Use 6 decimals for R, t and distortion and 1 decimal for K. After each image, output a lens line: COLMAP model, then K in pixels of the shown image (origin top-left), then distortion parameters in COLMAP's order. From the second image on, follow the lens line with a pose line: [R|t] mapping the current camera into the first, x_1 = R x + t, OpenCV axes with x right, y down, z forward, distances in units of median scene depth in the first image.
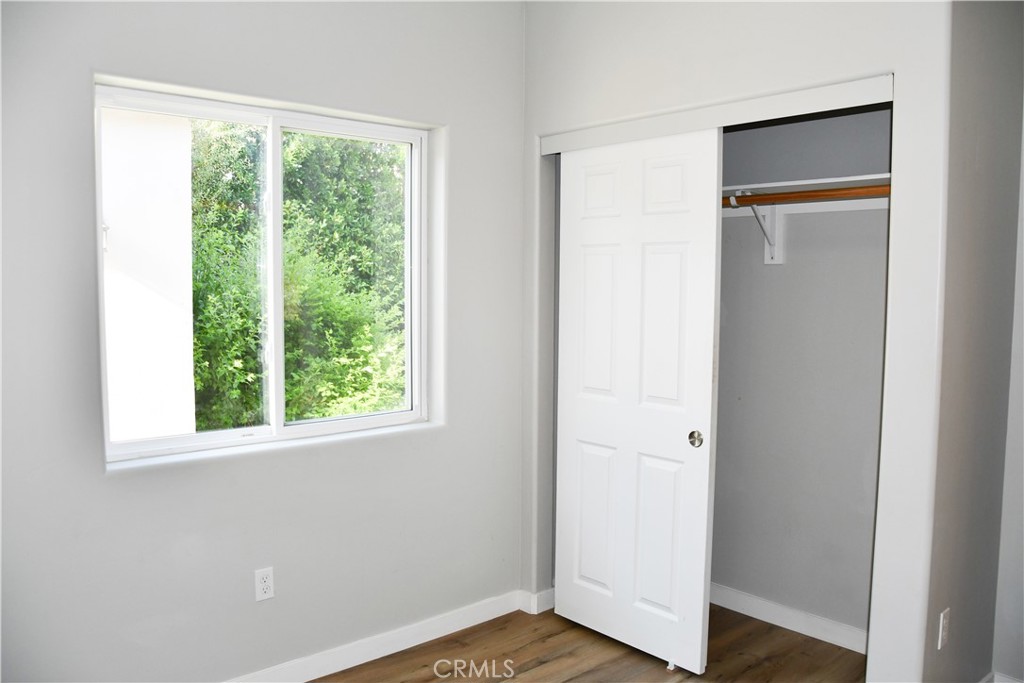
lens RADIAL K [[801.7, 0, 514.4], [0, 801.7, 344.5], [0, 0, 1]] dist [-0.159096, 0.119254]
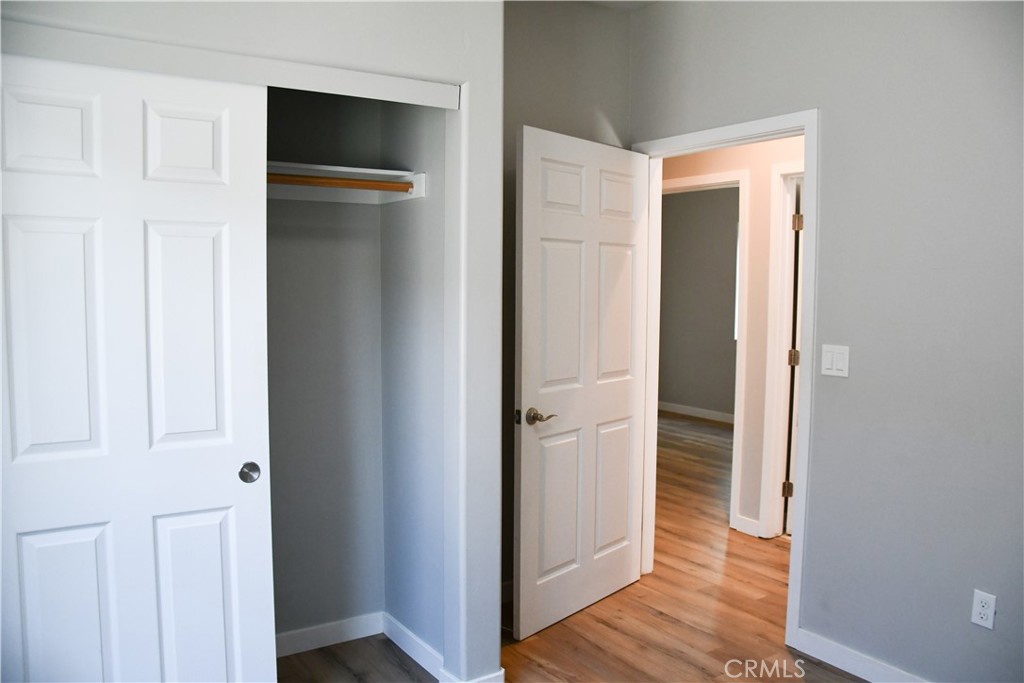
lens RADIAL K [[801.7, 0, 514.4], [0, 801.7, 344.5], [0, 0, 1]] dist [-0.159096, 0.119254]
pose [[0.132174, -0.089221, 0.987203, -0.502395], [0.070445, 0.994268, 0.080427, -0.052943], [-0.988720, 0.058913, 0.137701, 0.615532]]
